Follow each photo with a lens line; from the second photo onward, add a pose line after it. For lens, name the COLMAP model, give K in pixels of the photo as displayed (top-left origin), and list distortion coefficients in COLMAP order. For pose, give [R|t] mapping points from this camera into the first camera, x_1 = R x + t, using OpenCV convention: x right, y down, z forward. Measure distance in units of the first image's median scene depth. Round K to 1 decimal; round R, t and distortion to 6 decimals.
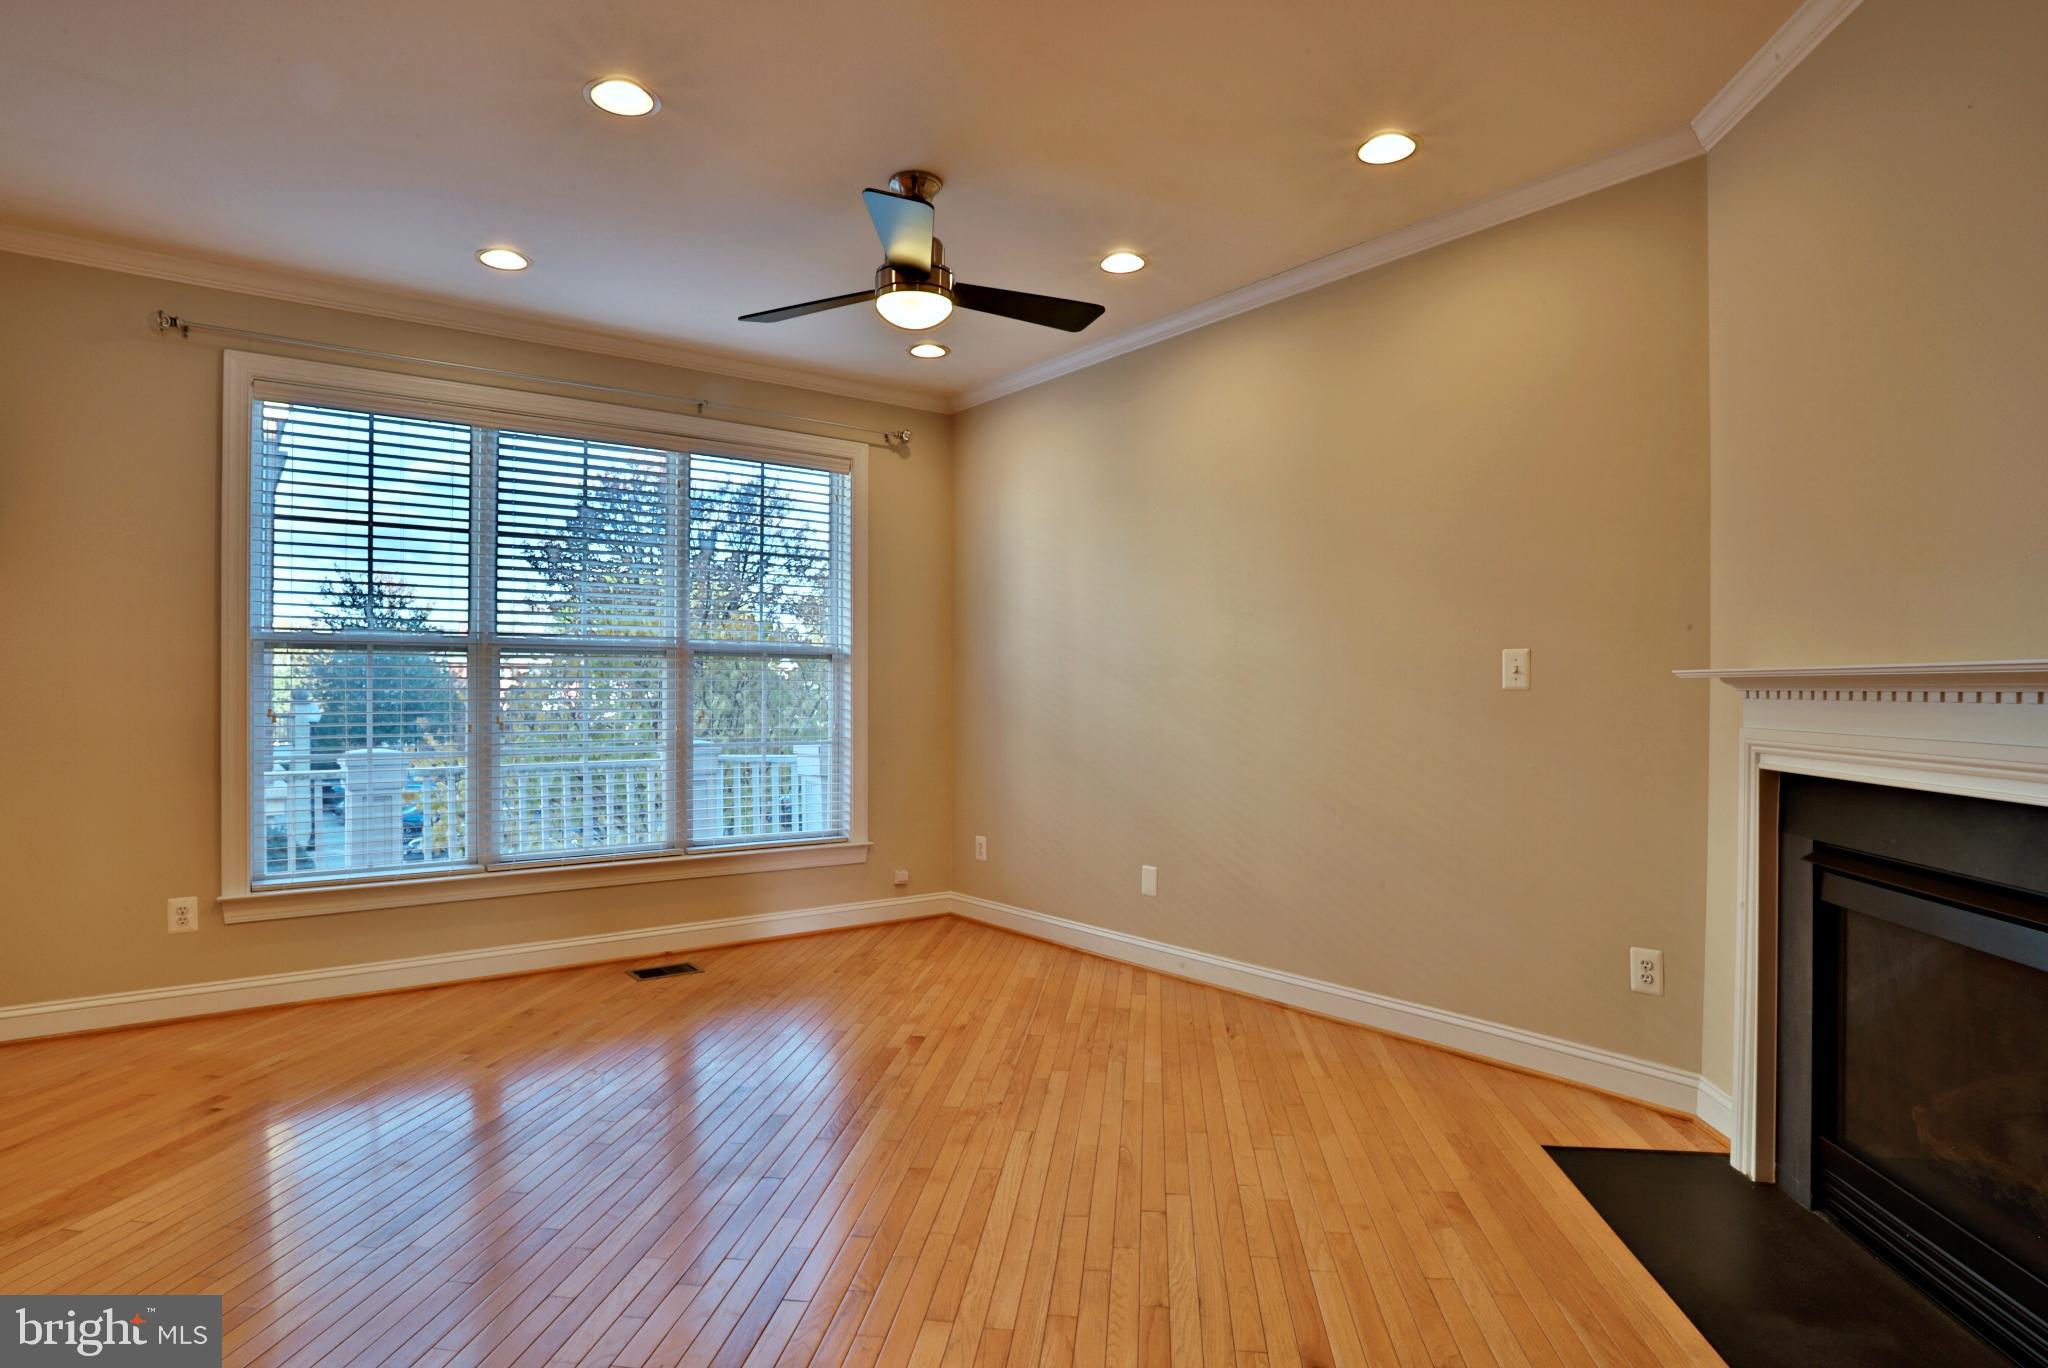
lens RADIAL K [[1062.4, 0, 997.1], [0, 1062.4, 693.1], [0, 0, 1]] dist [-0.038942, 0.000893]
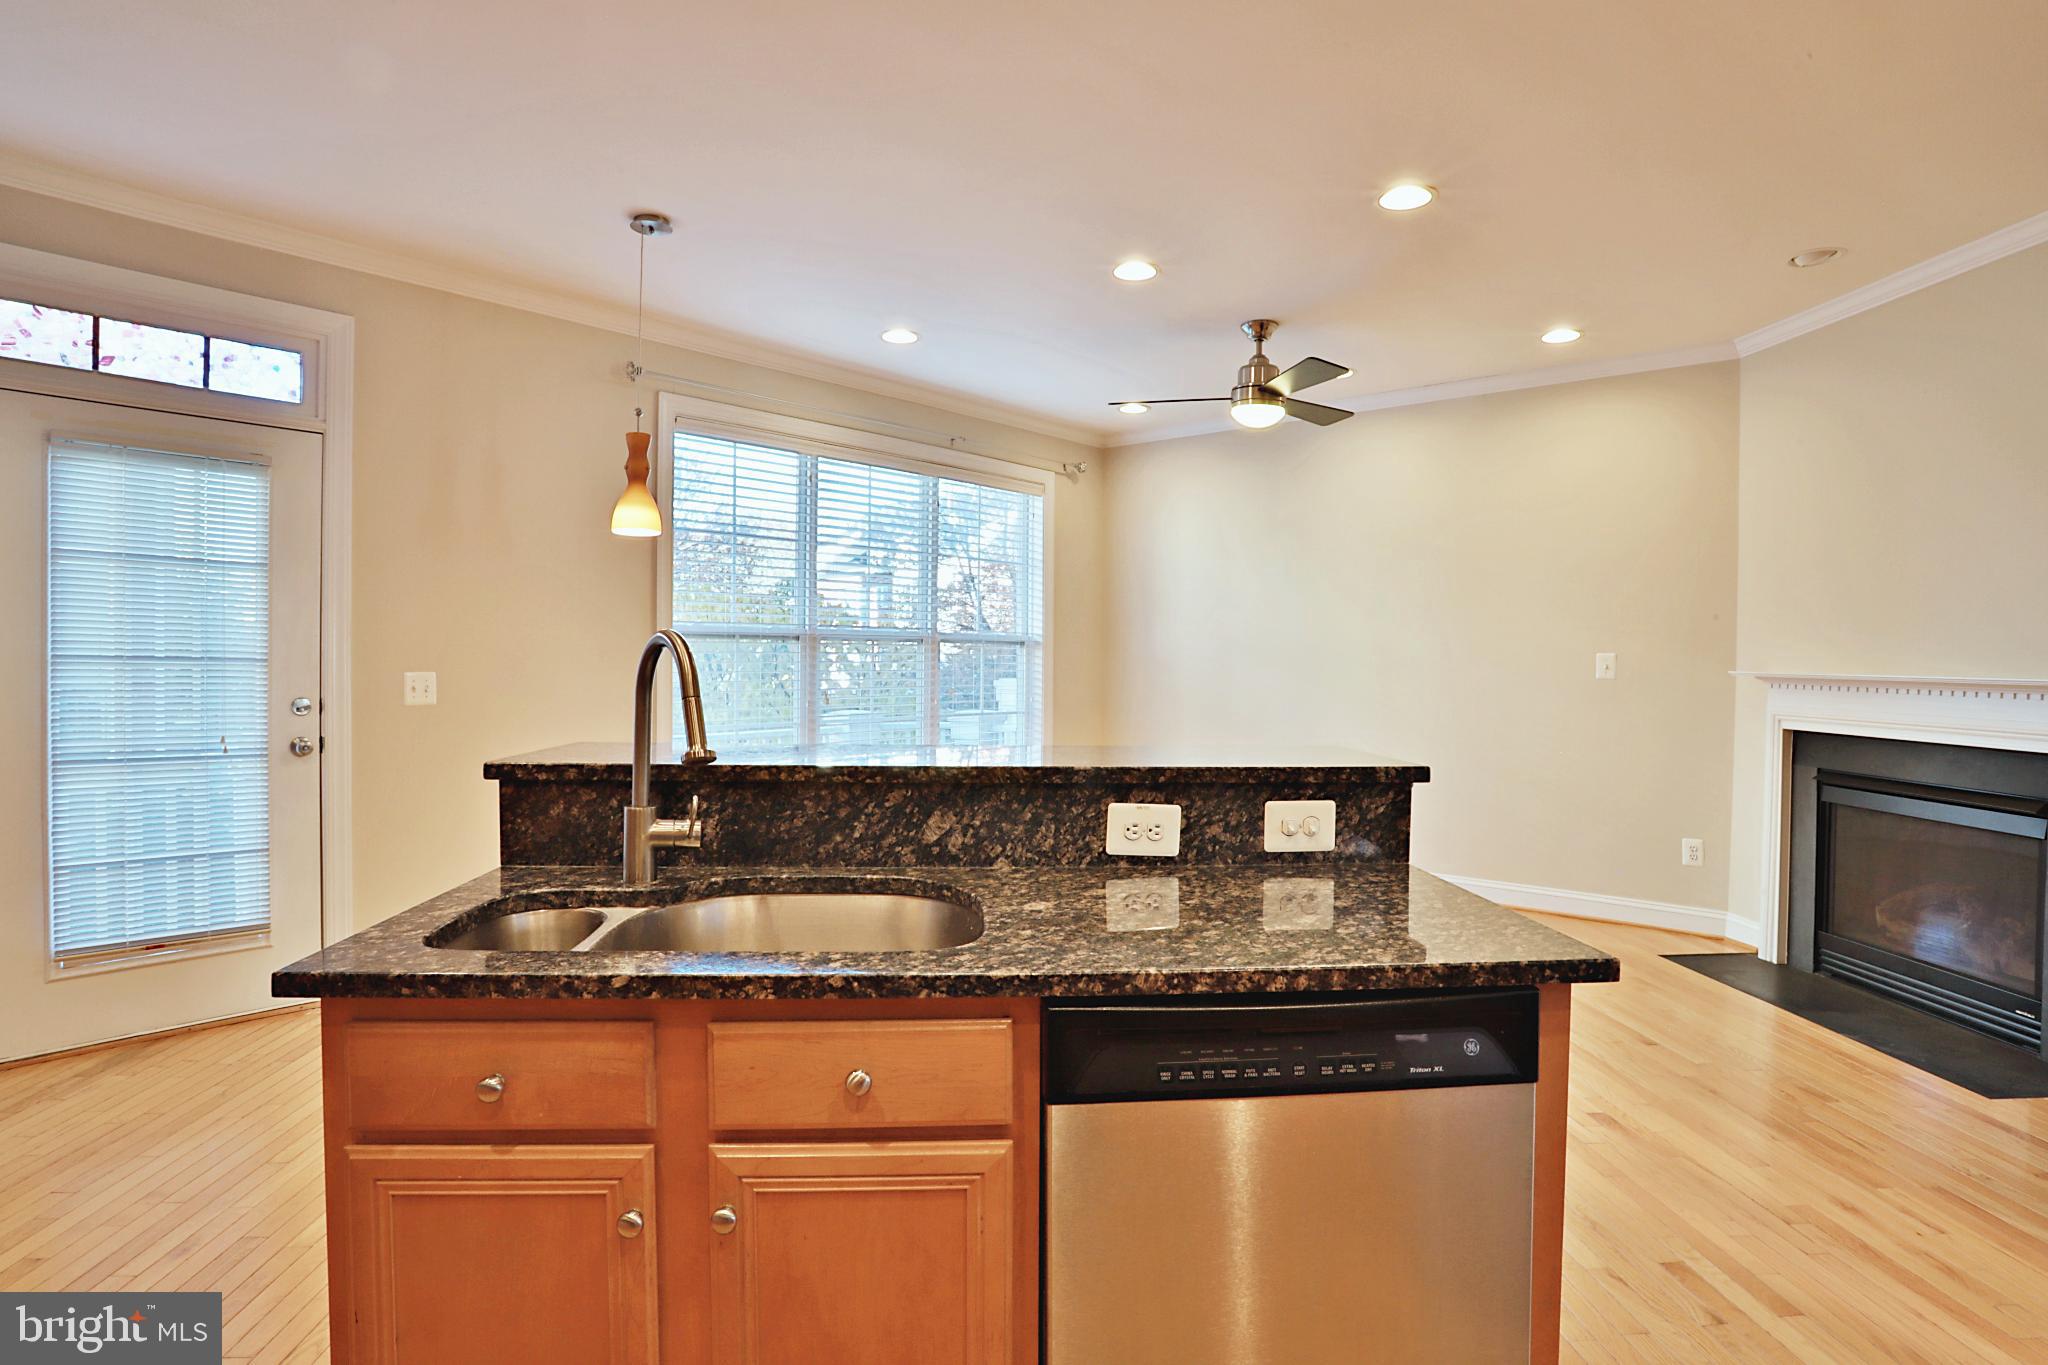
lens RADIAL K [[1050.9, 0, 1025.3], [0, 1050.9, 670.3], [0, 0, 1]] dist [-0.053395, 0.001806]
pose [[0.978254, 0.005294, 0.207344, -0.583767], [-0.007785, 0.999907, 0.011199, -0.023687], [-0.207265, -0.012570, 0.978204, -0.280850]]
